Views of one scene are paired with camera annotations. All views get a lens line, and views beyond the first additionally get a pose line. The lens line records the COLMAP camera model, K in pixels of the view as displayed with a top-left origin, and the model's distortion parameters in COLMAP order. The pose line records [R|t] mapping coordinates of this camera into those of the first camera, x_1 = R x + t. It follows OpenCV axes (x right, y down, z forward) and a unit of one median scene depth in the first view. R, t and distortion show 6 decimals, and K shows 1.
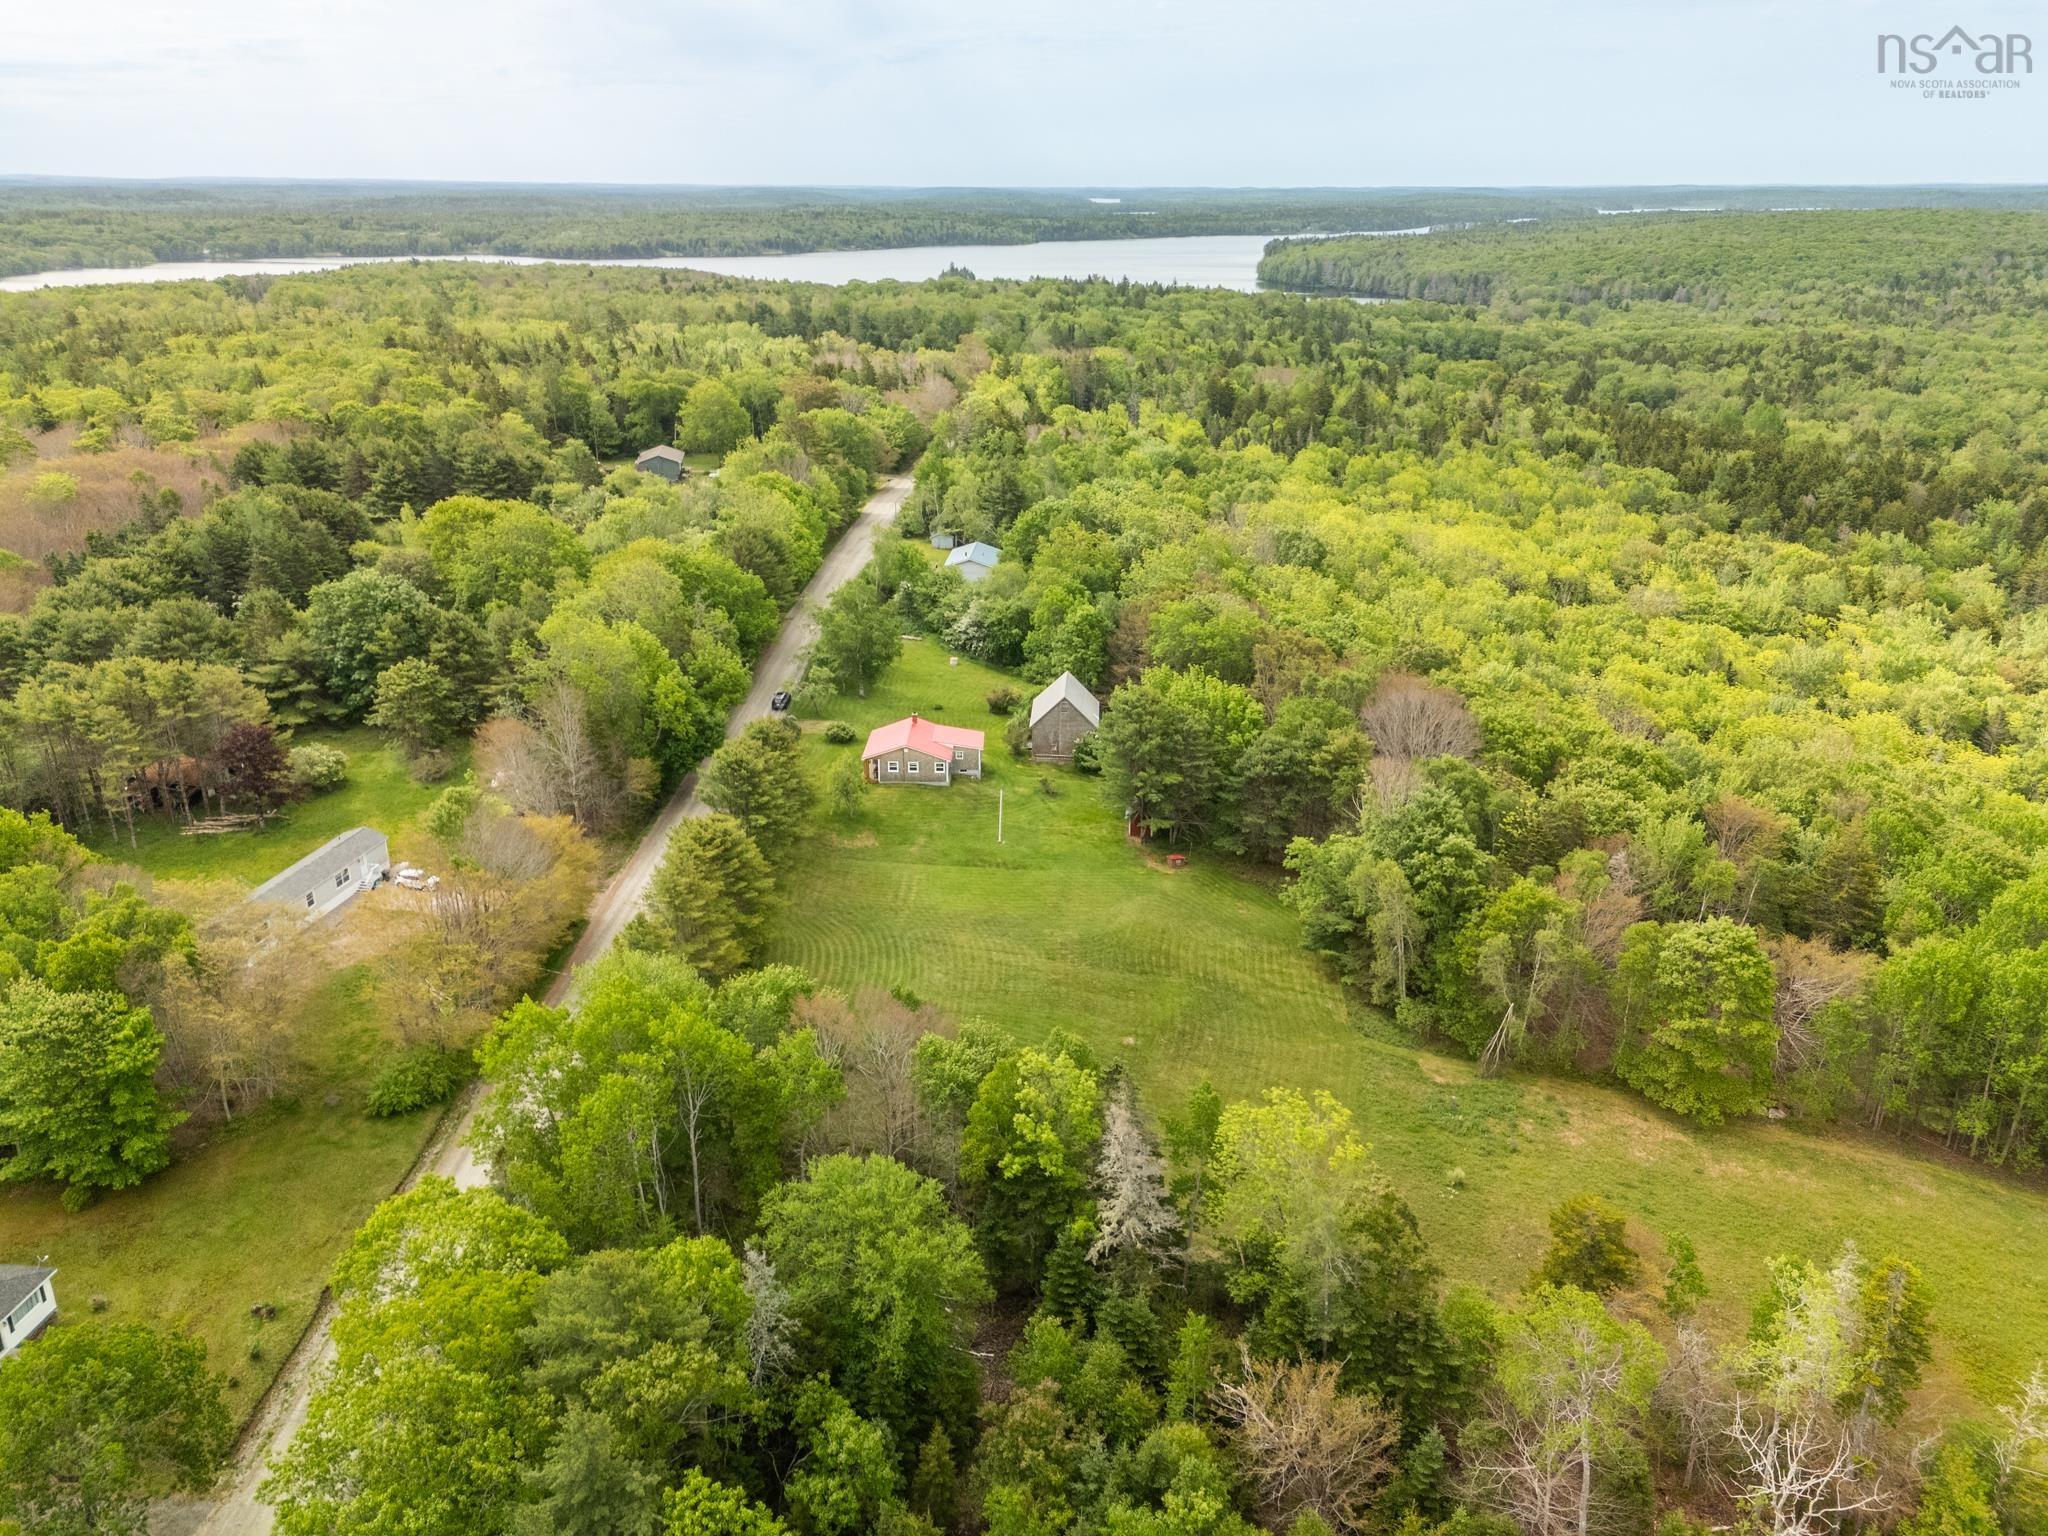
lens RADIAL K [[1508.0, 0, 1030.4], [0, 1508.0, 768.1], [0, 0, 1]] dist [0.074564, -0.051627]
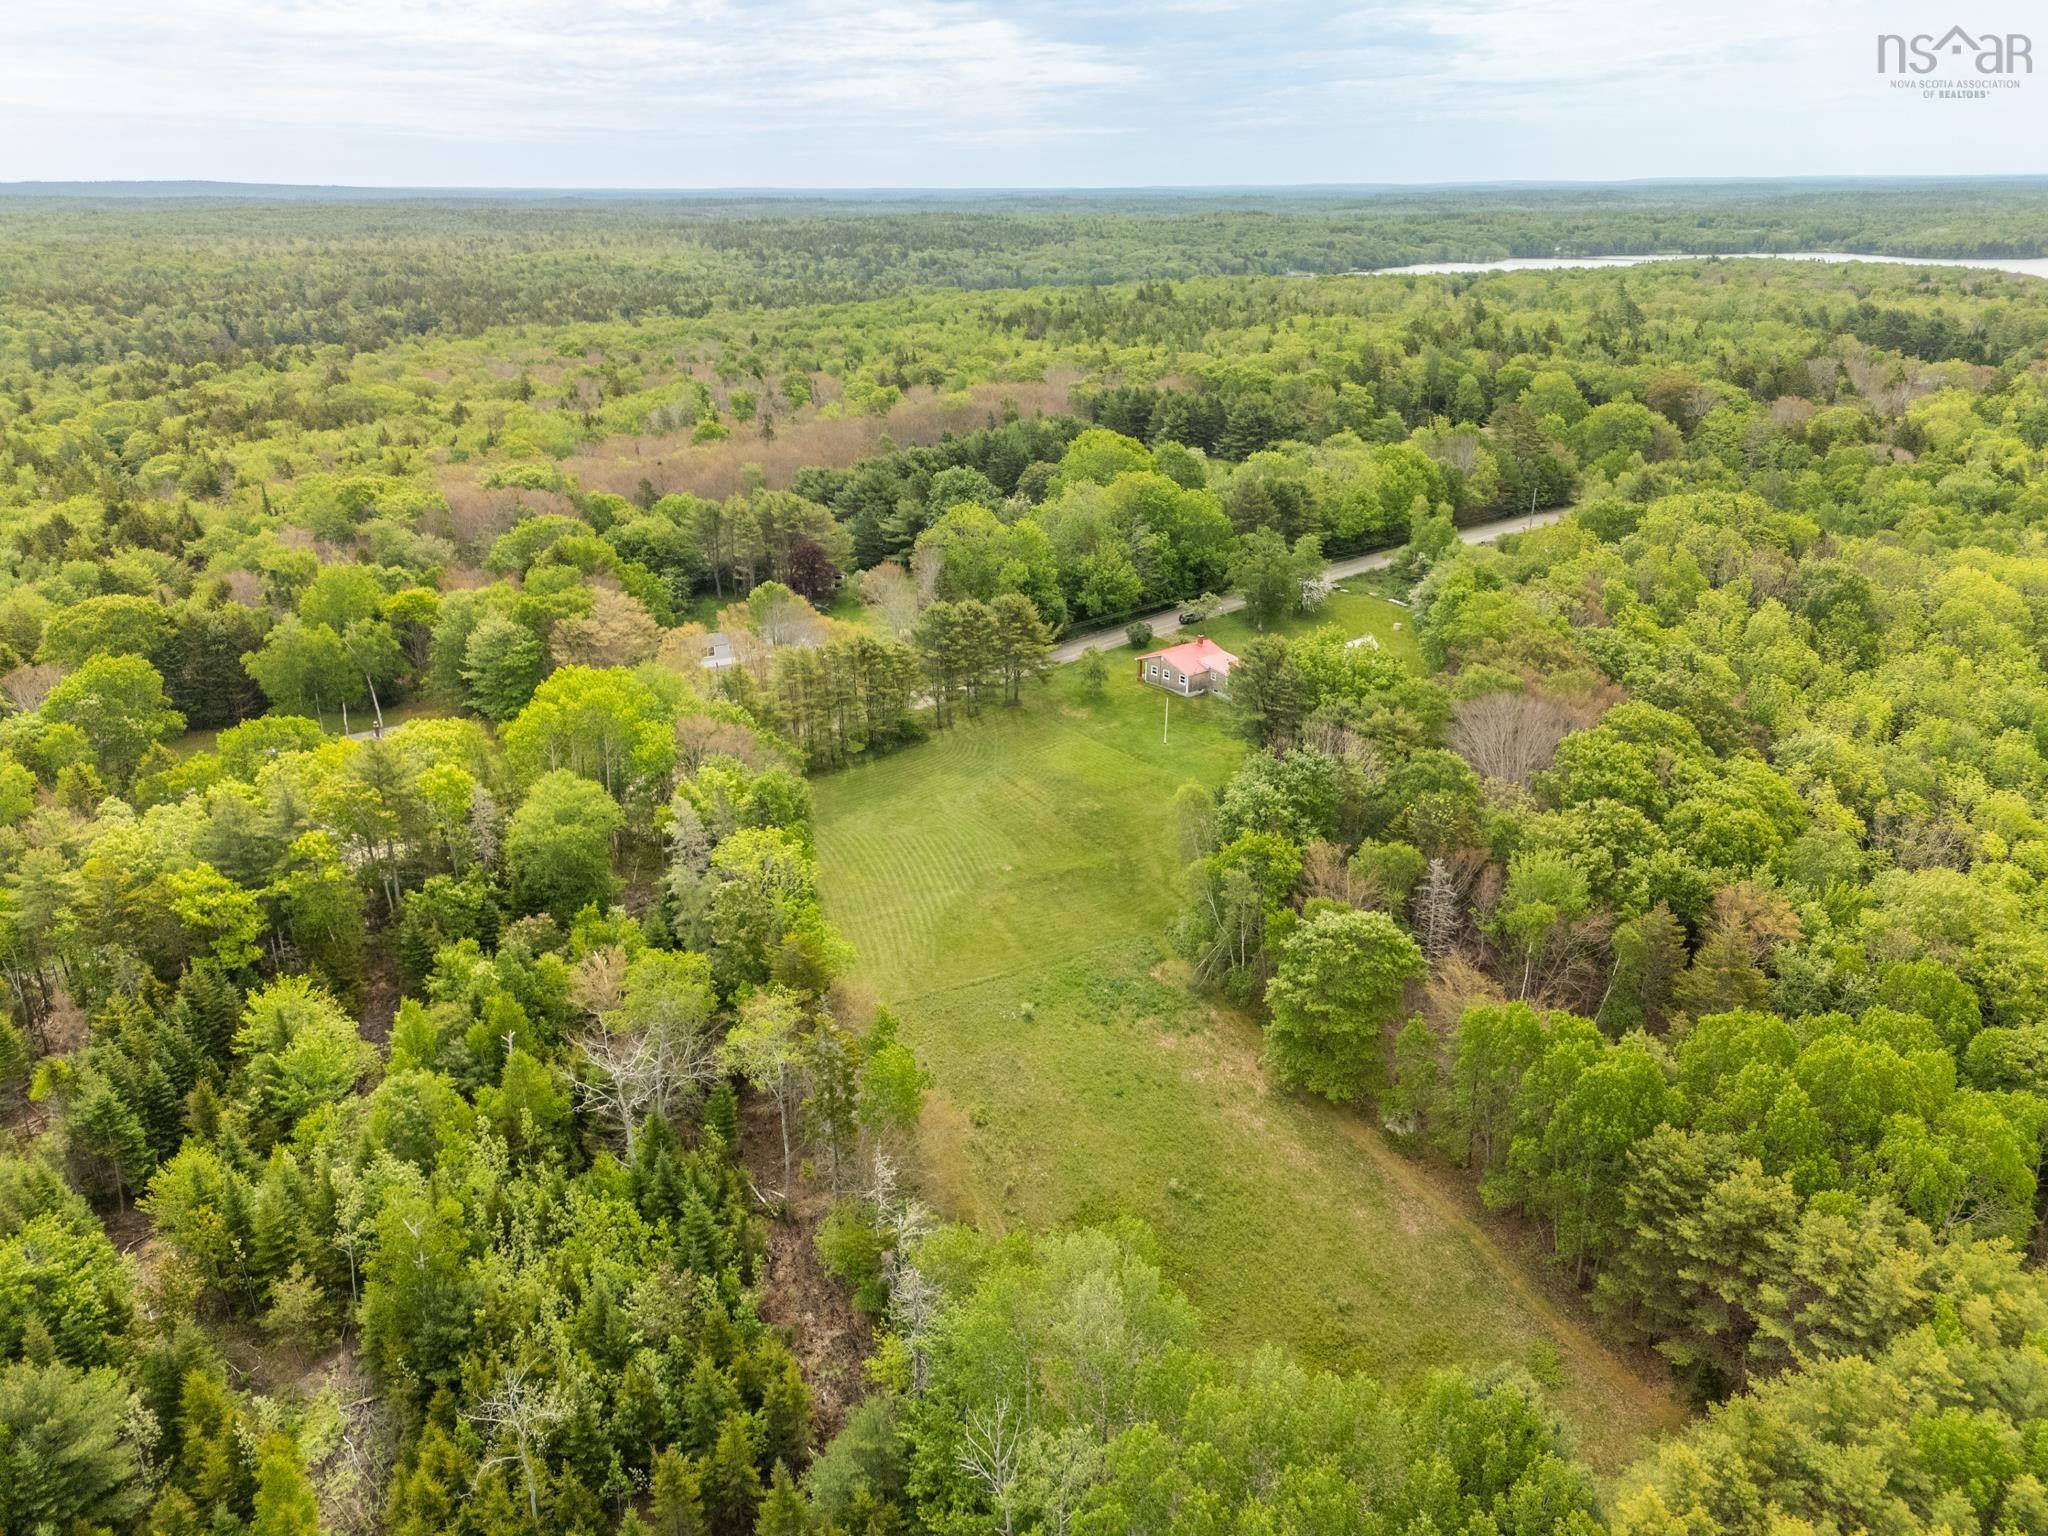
lens RADIAL K [[1508.0, 0, 1022.3], [0, 1508.0, 762.5], [0, 0, 1]] dist [0.074564, -0.051627]
pose [[0.670232, 0.259198, -0.695418, 0.434720], [-0.260769, 0.959529, 0.106314, -0.019414], [0.694830, 0.110089, 0.710698, 0.049752]]
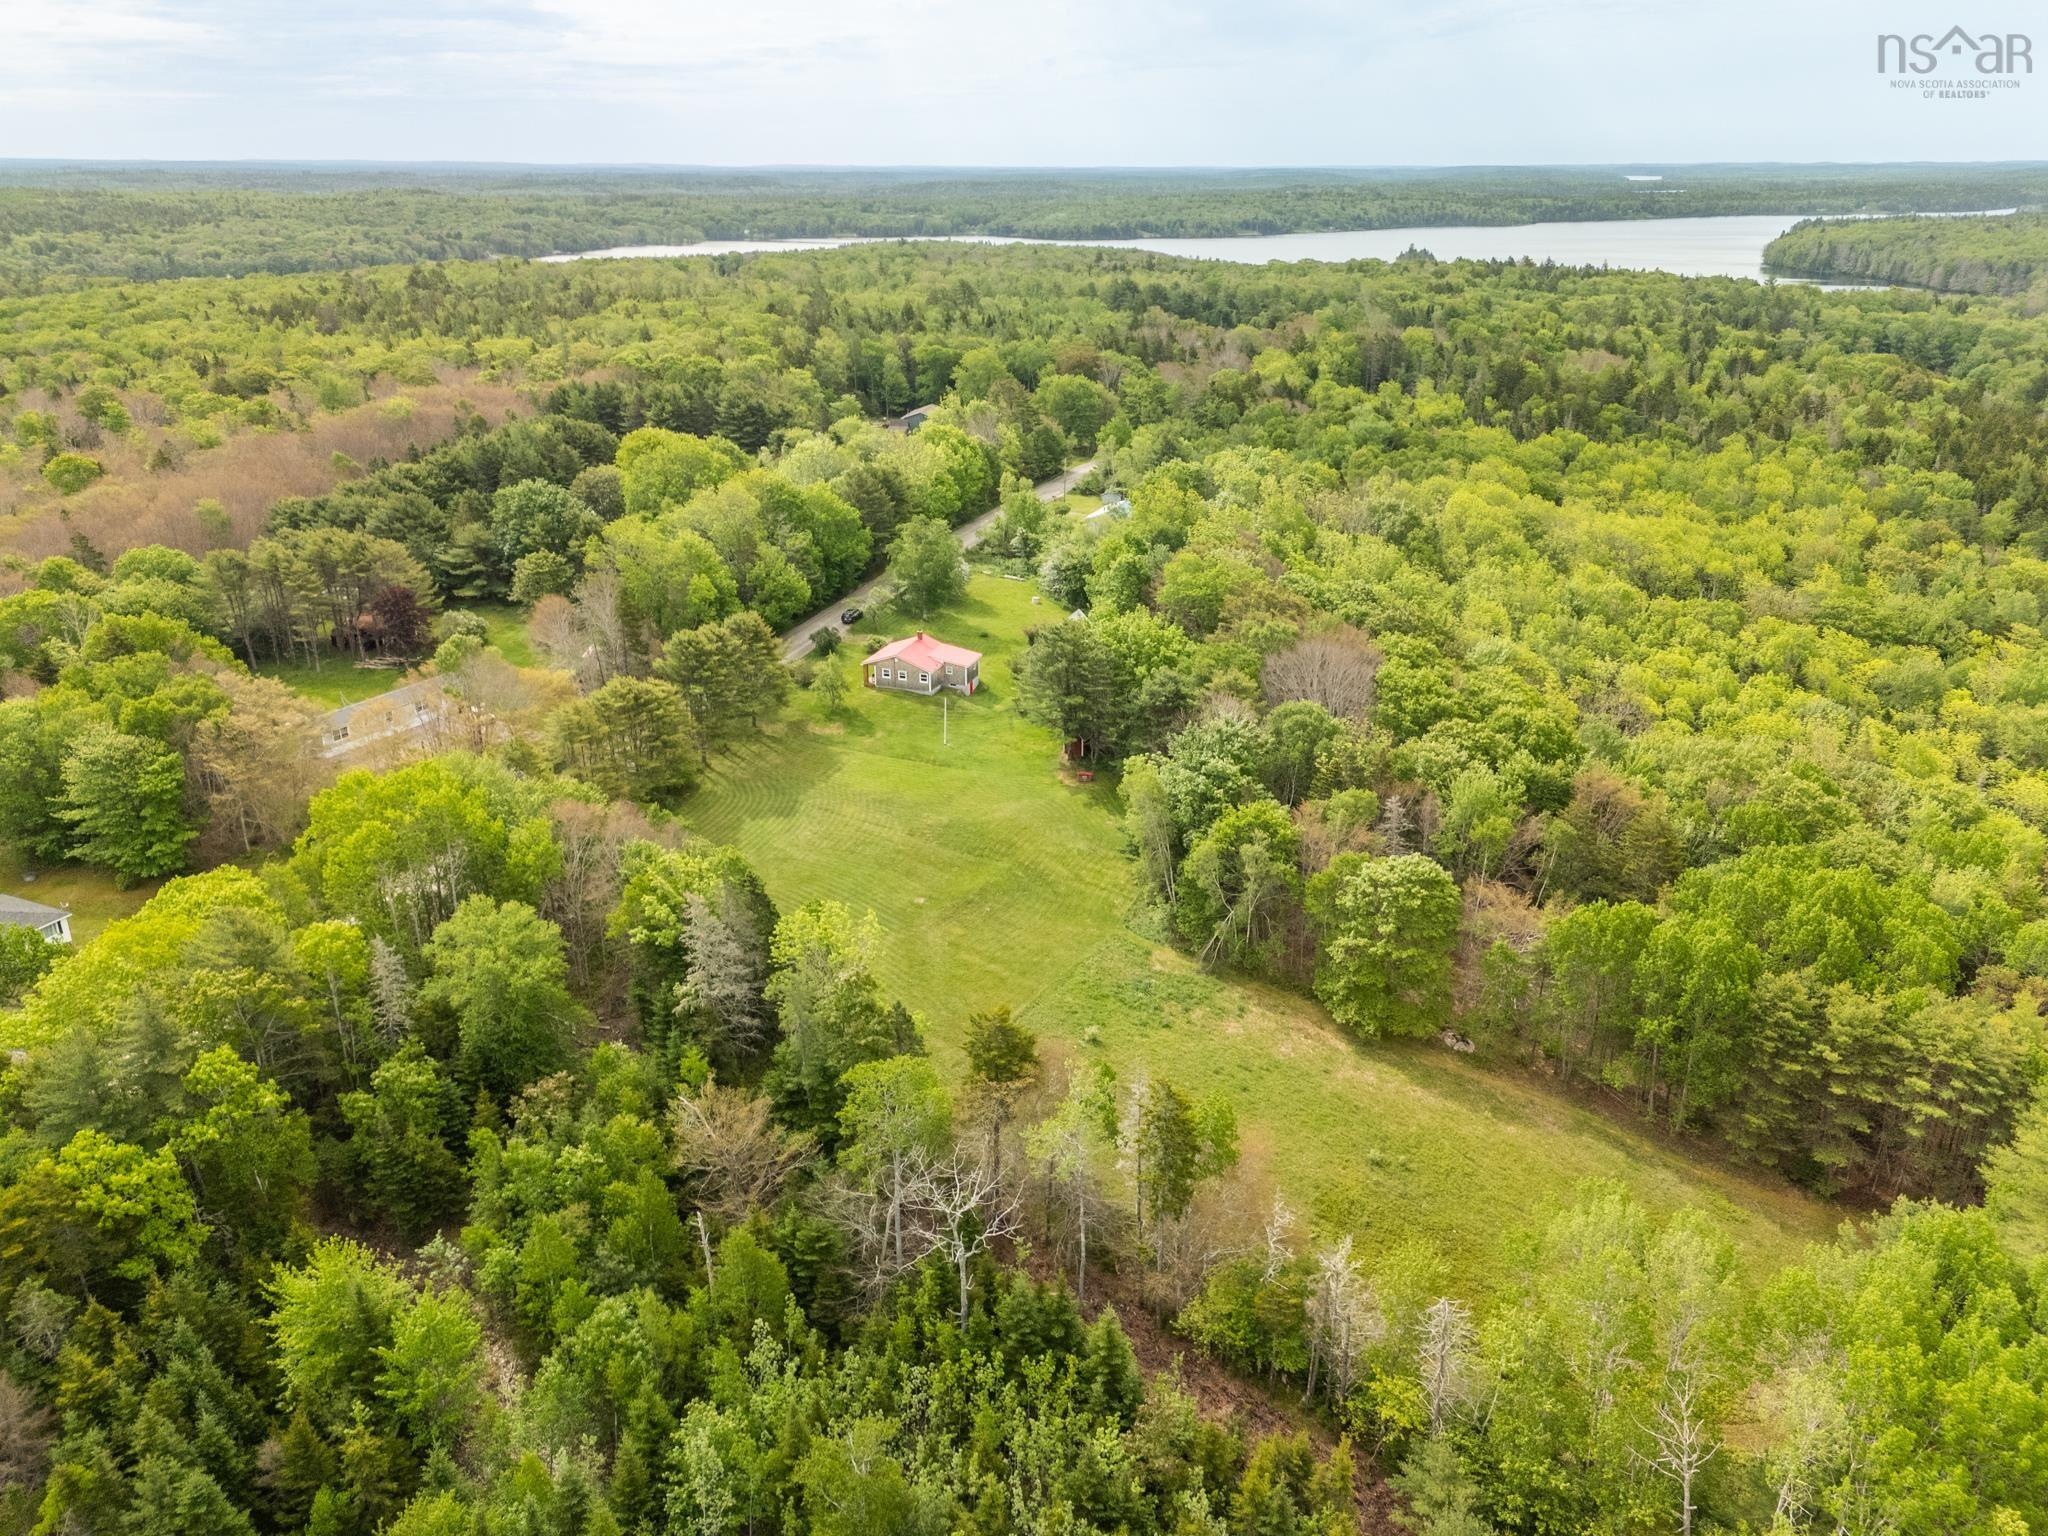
lens RADIAL K [[1508.0, 0, 1028.8], [0, 1508.0, 781.4], [0, 0, 1]] dist [0.074564, -0.051627]
pose [[0.950140, 0.116110, -0.289399, 0.222143], [-0.110886, 0.993236, 0.034442, 0.018325], [0.291440, -0.000634, 0.956589, -0.043033]]
